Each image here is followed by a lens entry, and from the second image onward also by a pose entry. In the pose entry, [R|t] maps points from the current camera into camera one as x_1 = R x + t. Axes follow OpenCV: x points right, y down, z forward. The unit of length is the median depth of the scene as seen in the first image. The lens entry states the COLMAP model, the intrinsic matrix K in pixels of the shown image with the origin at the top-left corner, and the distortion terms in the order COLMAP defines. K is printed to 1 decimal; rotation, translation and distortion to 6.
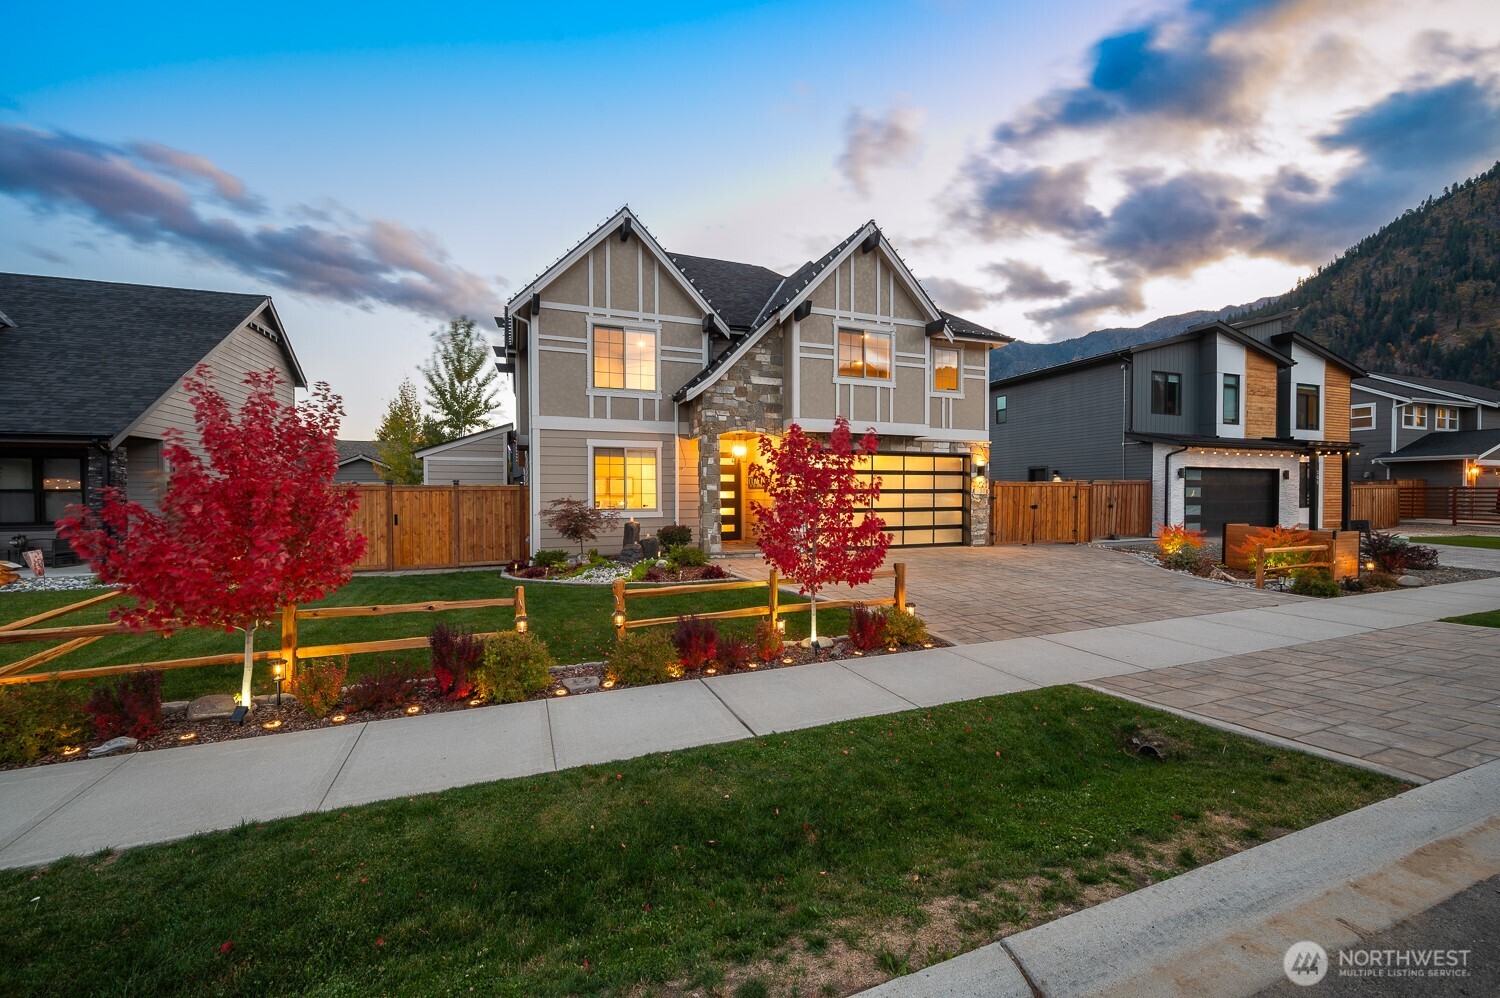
lens RADIAL K [[603.2, 0, 755.0], [0, 603.2, 513.2], [0, 0, 1]] dist [-0.019826, -0.000116]
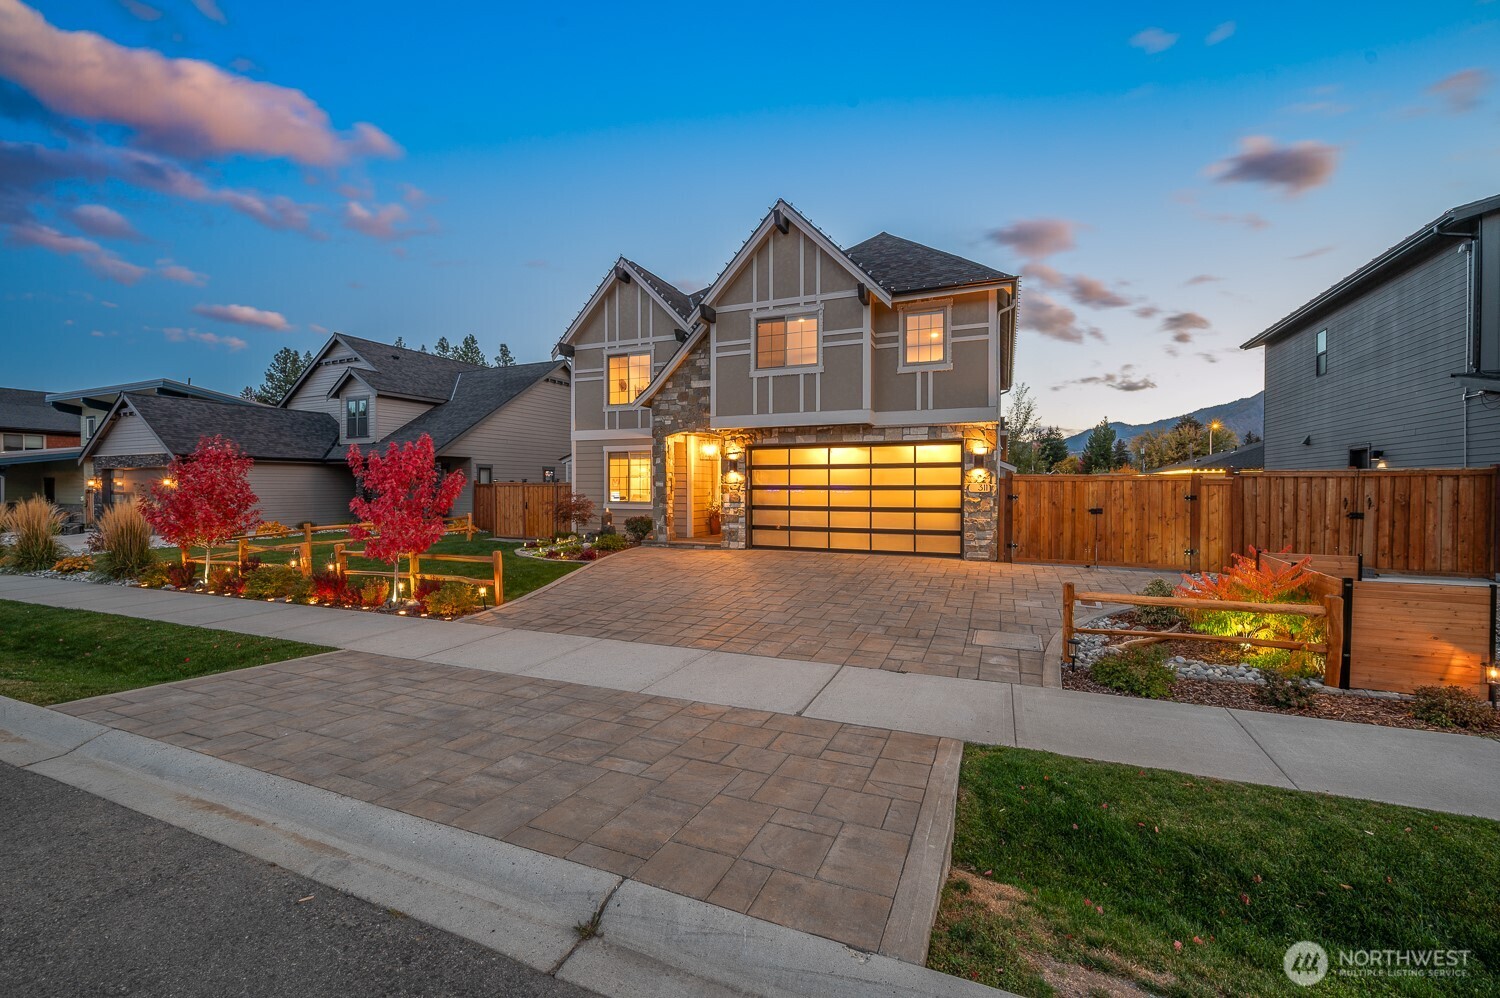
lens RADIAL K [[603.2, 0, 755.0], [0, 603.2, 513.2], [0, 0, 1]] dist [-0.019826, -0.000116]
pose [[0.712667, 0.032870, -0.700732, 0.784570], [-0.025718, 0.999454, 0.020726, -0.014558], [0.701031, 0.003250, 0.713123, 0.288065]]
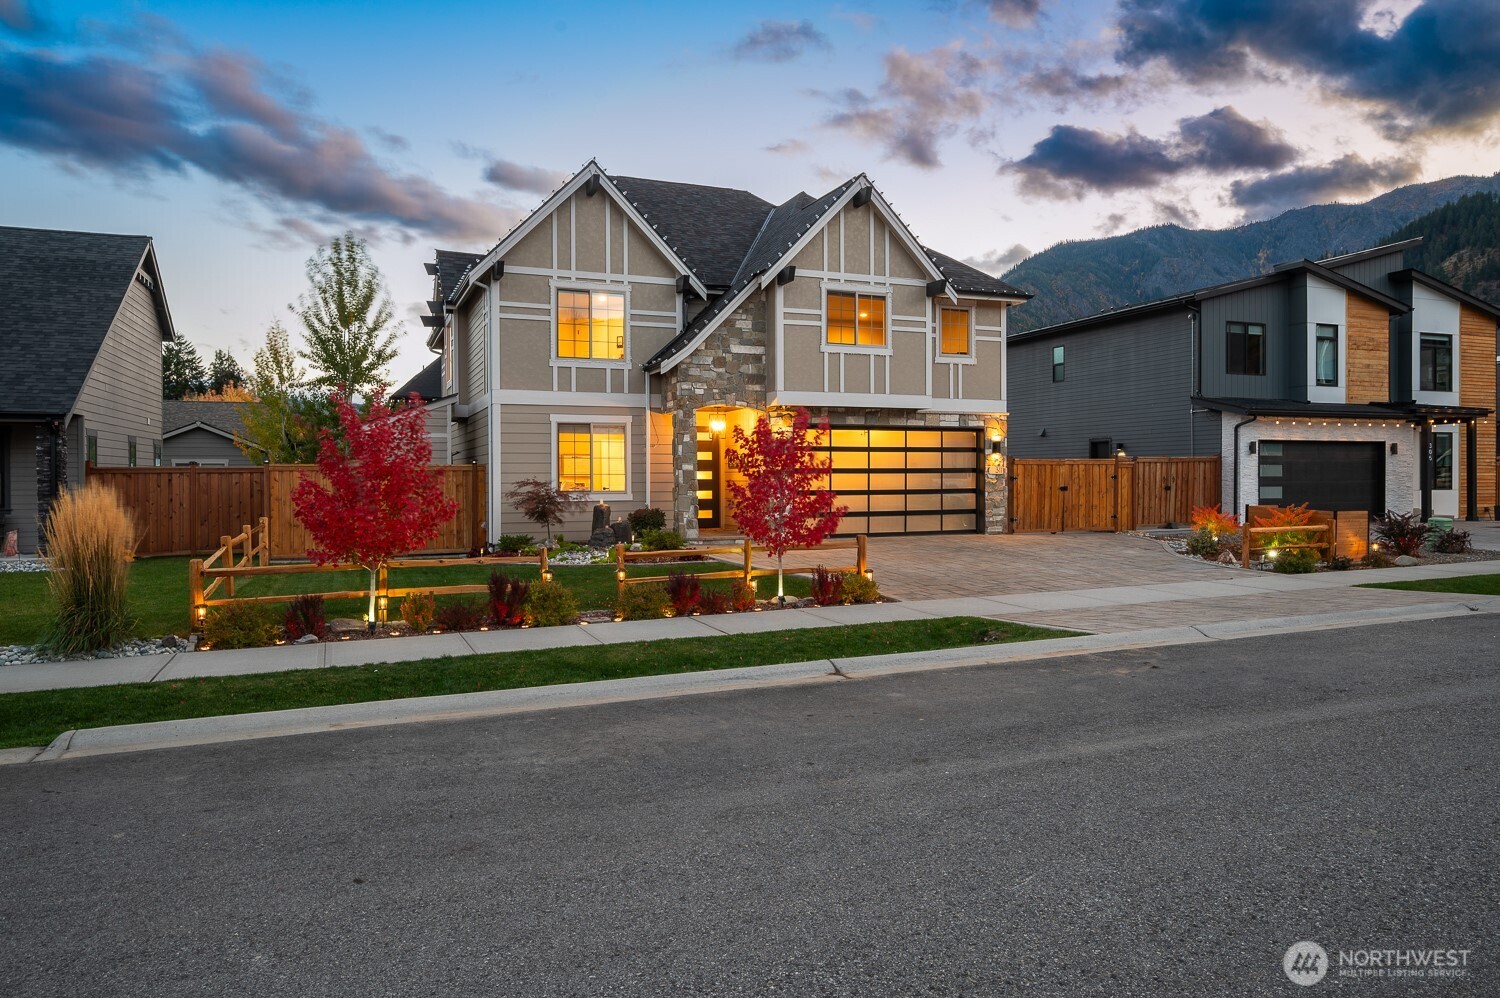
lens RADIAL K [[934.2, 0, 750.0], [0, 934.2, 499.0], [0, 0, 1]] dist [0.001547, 0.001306]
pose [[0.999961, -0.002364, 0.008535, 0.009540], [0.002413, 0.999980, -0.005804, 0.012937], [-0.008521, 0.005825, 0.999947, -0.381329]]
